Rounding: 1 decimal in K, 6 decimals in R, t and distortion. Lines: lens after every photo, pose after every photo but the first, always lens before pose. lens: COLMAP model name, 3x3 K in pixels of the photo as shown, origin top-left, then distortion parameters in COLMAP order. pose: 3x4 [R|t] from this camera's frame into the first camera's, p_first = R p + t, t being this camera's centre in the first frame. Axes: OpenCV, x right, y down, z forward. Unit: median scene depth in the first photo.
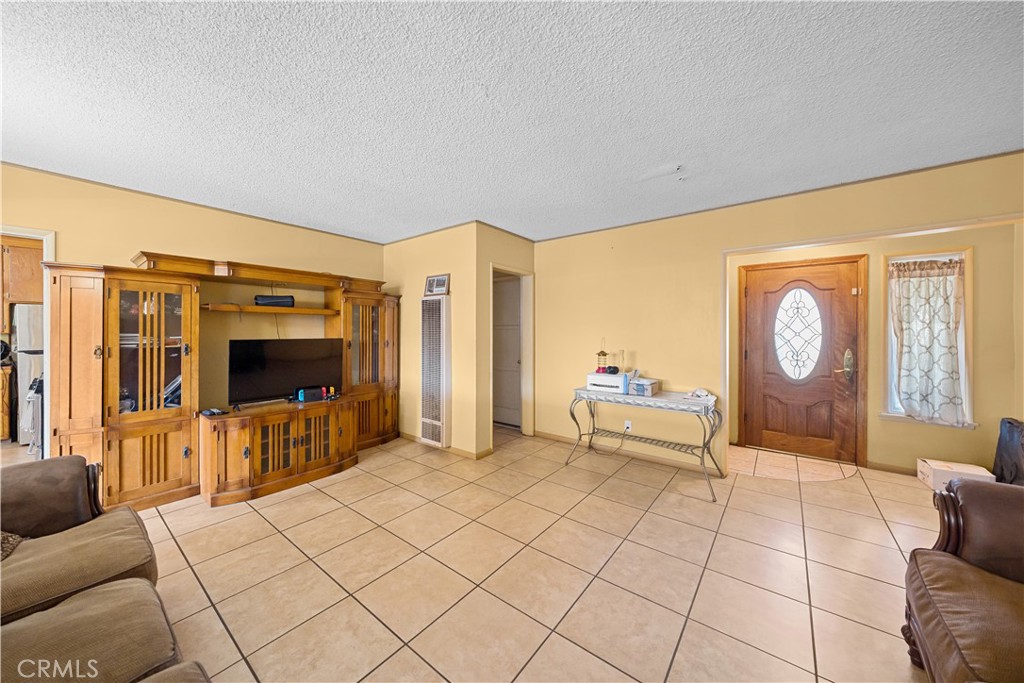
lens RADIAL K [[346.5, 0, 519.0], [0, 346.5, 335.2], [0, 0, 1]] dist [-0.000206, 0.000042]
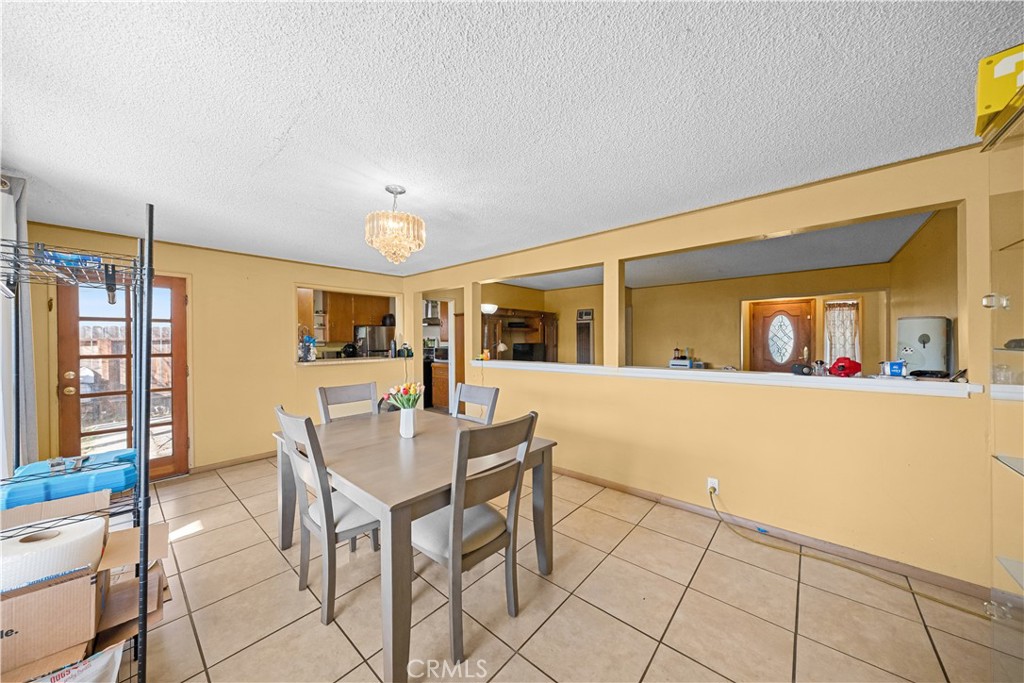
lens RADIAL K [[346.5, 0, 508.8], [0, 346.5, 343.9], [0, 0, 1]] dist [-0.000206, 0.000042]
pose [[0.998486, -0.007332, -0.054517, -0.602756], [0.007607, 0.999959, 0.004828, 0.003585], [0.054479, -0.005235, 0.998501, -1.011056]]
